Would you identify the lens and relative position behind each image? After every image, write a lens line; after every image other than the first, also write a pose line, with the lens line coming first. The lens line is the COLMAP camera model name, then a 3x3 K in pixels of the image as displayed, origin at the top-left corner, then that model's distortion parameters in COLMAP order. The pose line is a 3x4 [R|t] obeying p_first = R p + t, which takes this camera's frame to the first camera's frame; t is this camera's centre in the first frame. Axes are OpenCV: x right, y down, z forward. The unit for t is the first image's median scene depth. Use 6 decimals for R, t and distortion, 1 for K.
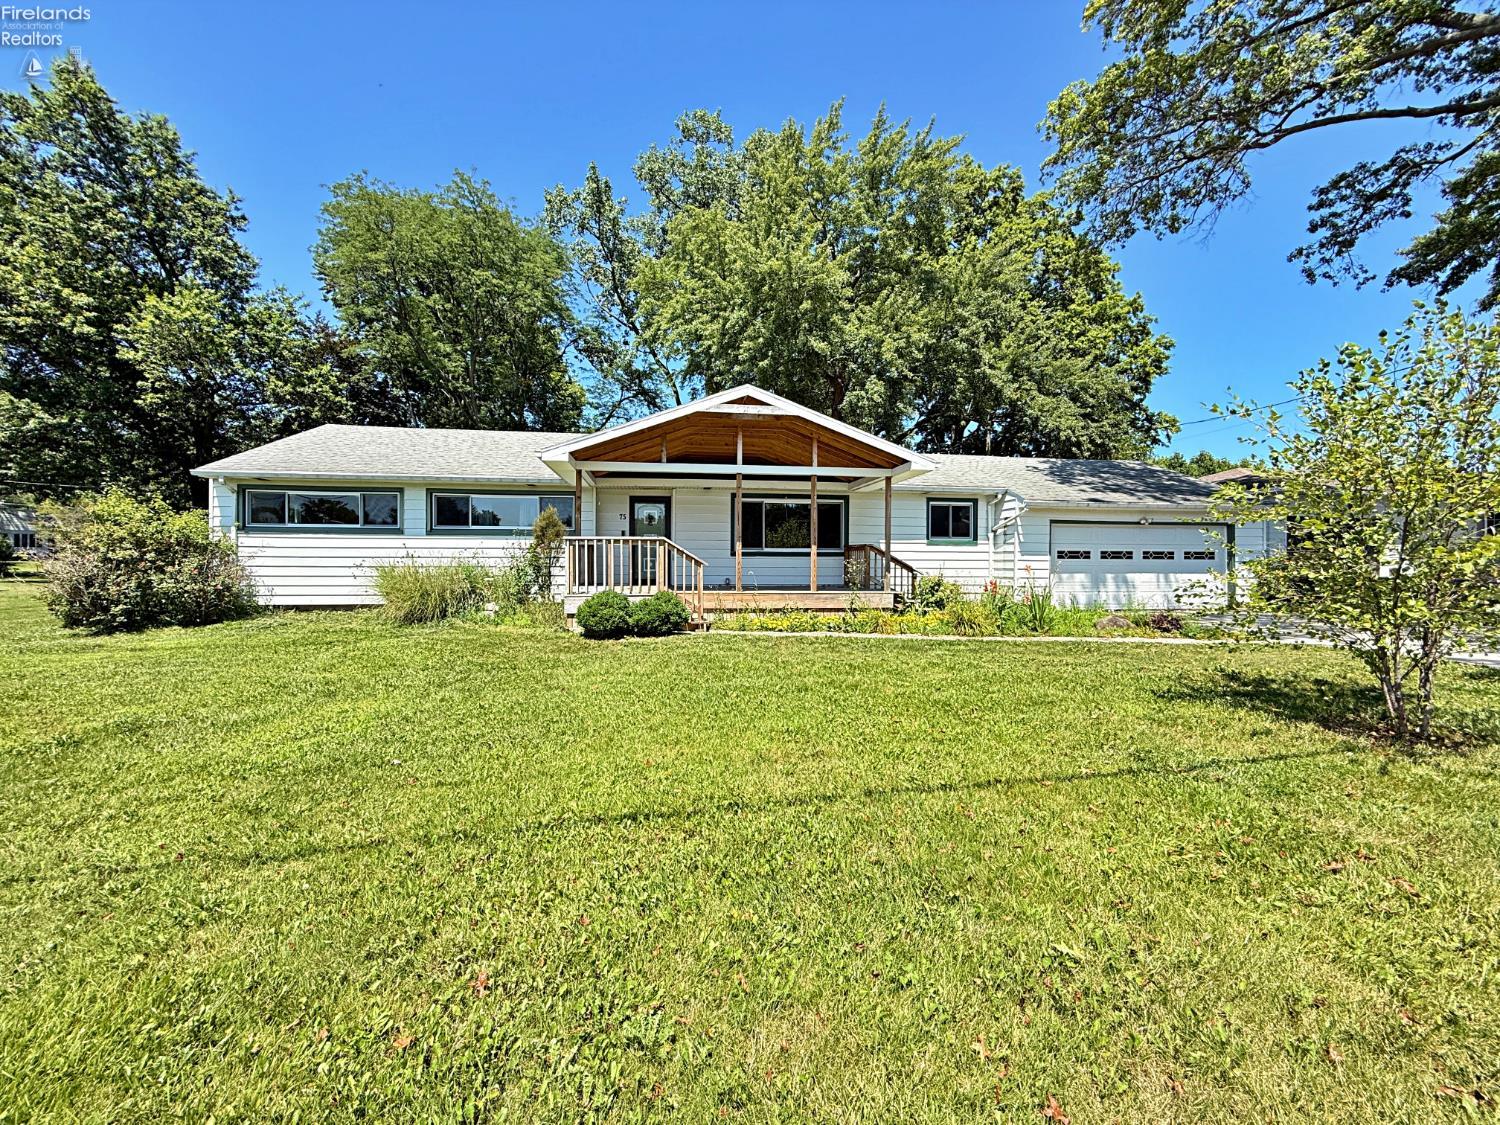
lens RADIAL K [[602.4, 0, 733.6], [0, 602.4, 555.2], [0, 0, 1]] dist [-0.004134, 0.000123]
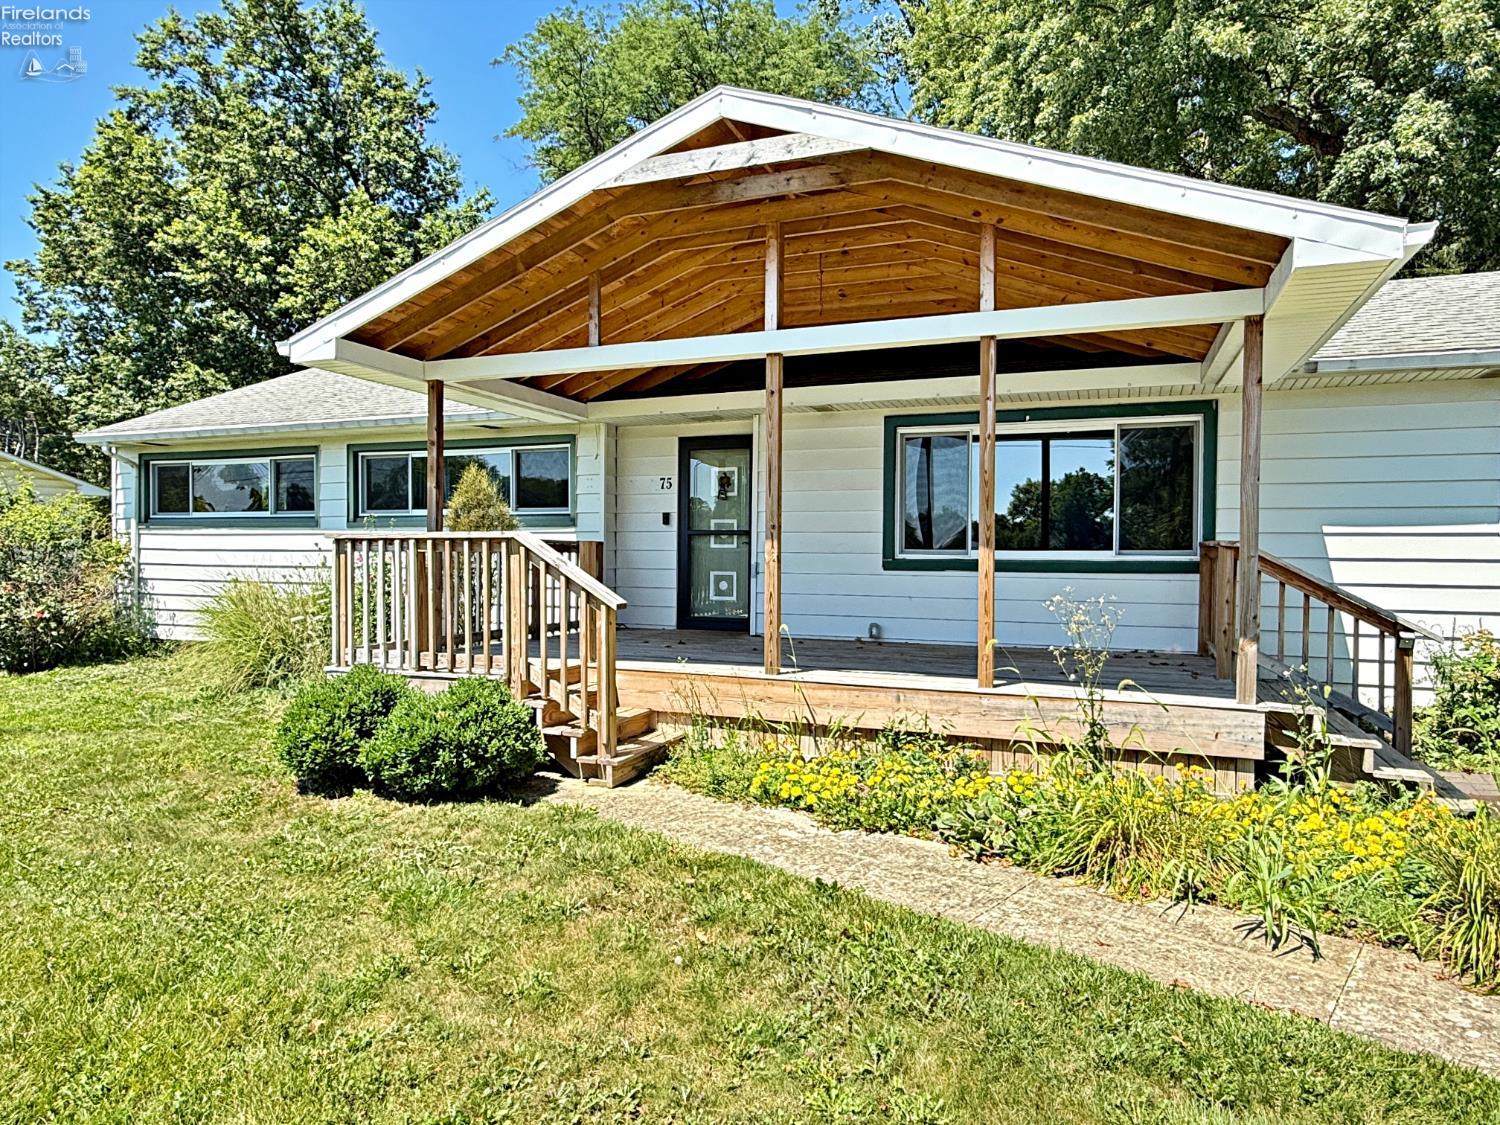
lens RADIAL K [[919.9, 0, 740.2], [0, 919.9, 562.8], [0, 0, 1]] dist [0.000648, -0.003379]
pose [[0.869708, 0.008286, -0.493497, 0.213313], [0.000716, 0.999837, 0.018050, -0.014546], [0.493566, -0.016052, 0.869560, 0.392167]]
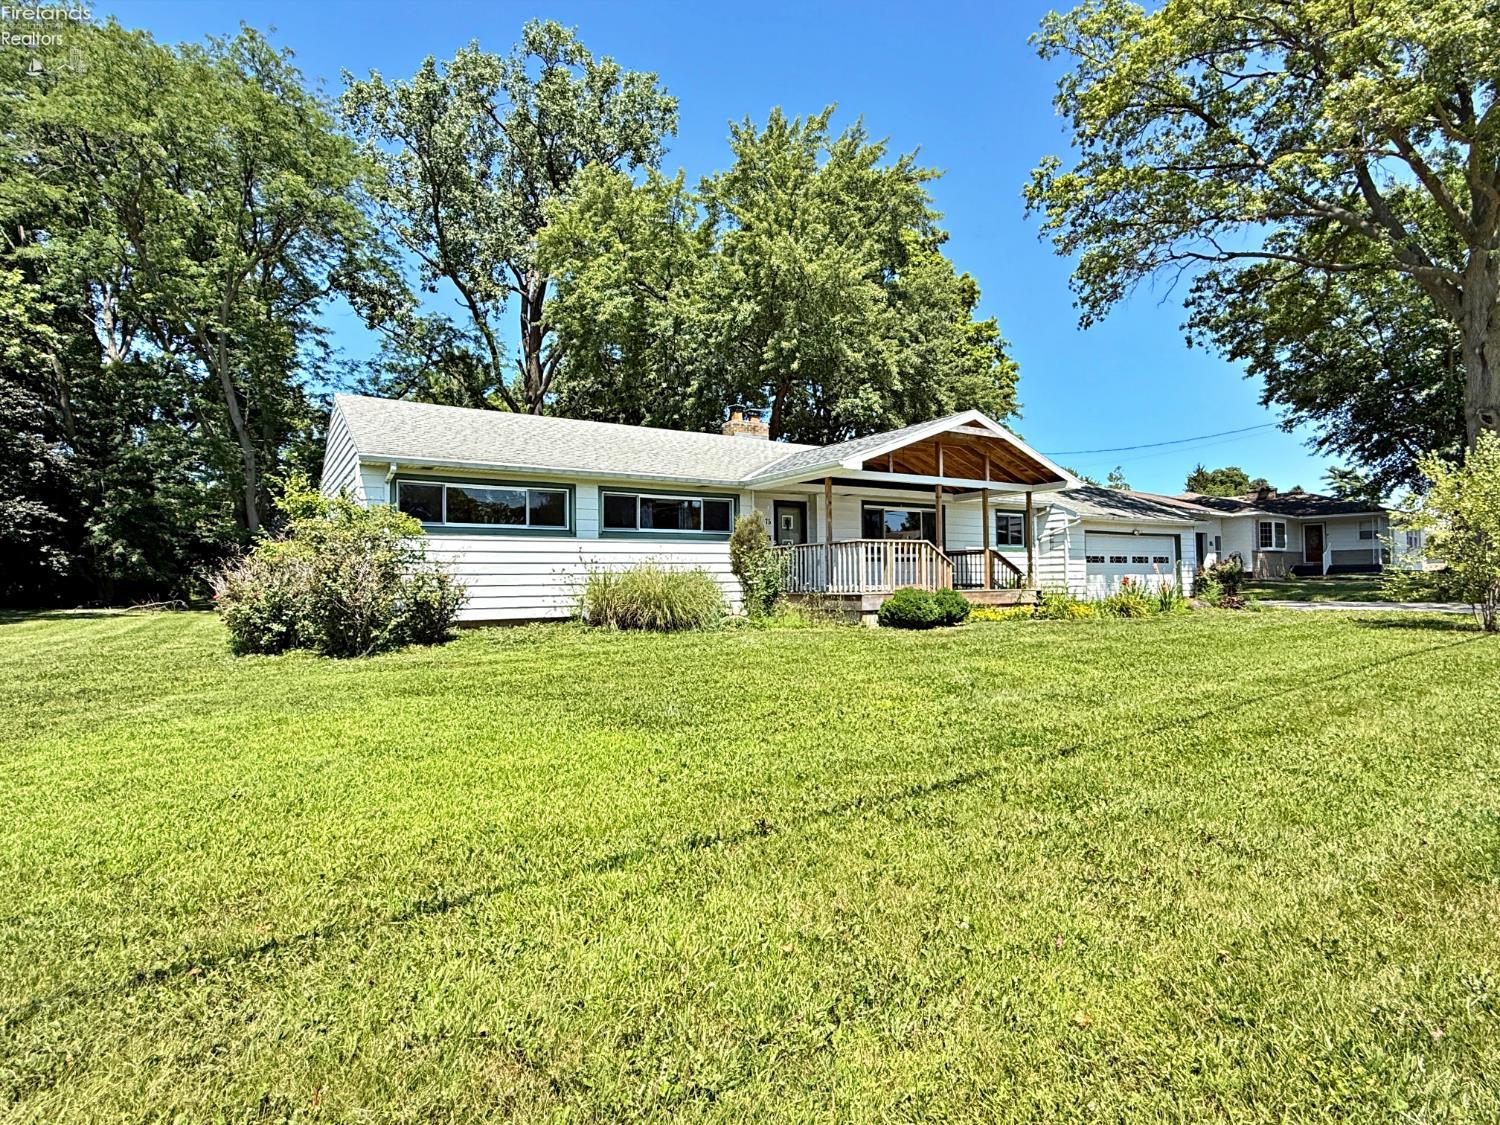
lens RADIAL K [[777.0, 0, 751.0], [0, 777.0, 558.7], [0, 0, 1]] dist [-0.001251, -0.000108]
pose [[0.907807, -0.002845, 0.419379, -0.715698], [0.012225, 0.999732, -0.019682, 0.020271], [-0.419210, 0.022994, 0.907598, -0.123748]]
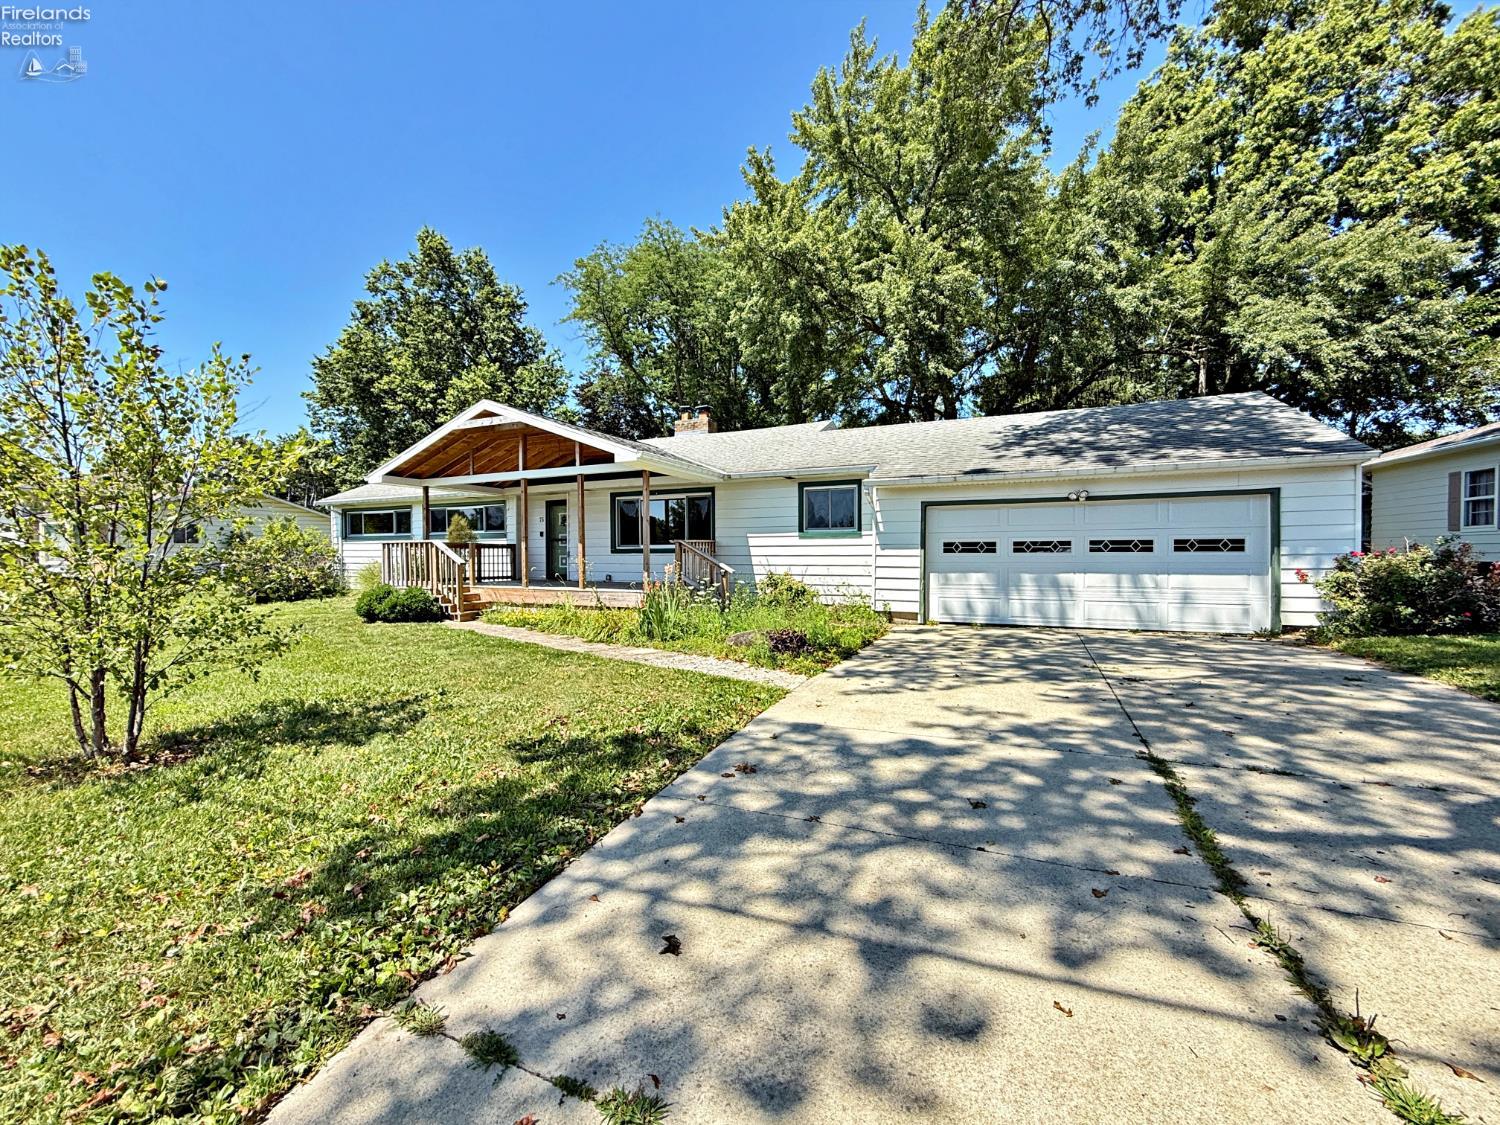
lens RADIAL K [[602.4, 0, 738.8], [0, 602.4, 559.2], [0, 0, 1]] dist [-0.004134, 0.000123]
pose [[0.840952, -0.002889, -0.541102, 0.728362], [0.014227, 0.999758, 0.016773, -0.002563], [0.540923, -0.021803, 0.840789, 0.231438]]
